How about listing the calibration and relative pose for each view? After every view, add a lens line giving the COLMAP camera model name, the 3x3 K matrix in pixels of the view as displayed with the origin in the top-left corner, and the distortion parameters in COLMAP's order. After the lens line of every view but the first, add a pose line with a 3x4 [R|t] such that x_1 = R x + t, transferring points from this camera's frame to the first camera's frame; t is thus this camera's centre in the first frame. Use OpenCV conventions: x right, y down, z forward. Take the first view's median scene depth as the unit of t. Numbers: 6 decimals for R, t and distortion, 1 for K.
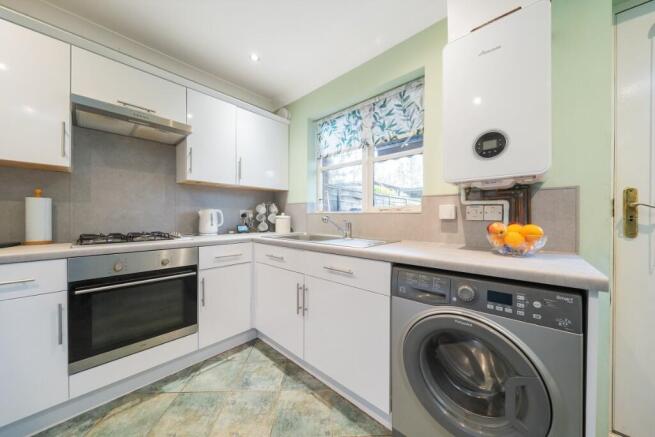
lens RADIAL K [[224.8, 0, 326.3], [0, 224.8, 217.8], [0, 0, 1]] dist [-0.005881, 0.000329]
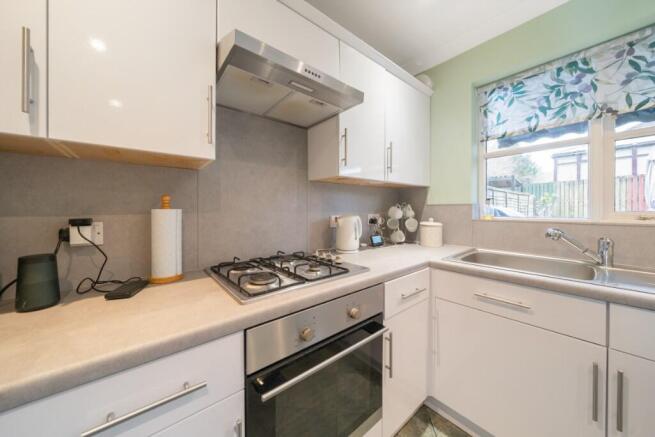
lens RADIAL K [[224.8, 0, 322.5], [0, 224.8, 210.0], [0, 0, 1]] dist [-0.005881, 0.000329]
pose [[0.990644, -0.003697, -0.136419, -0.421645], [0.003805, 0.999993, 0.000536, -0.048292], [0.136416, -0.001050, 0.990651, 0.231588]]
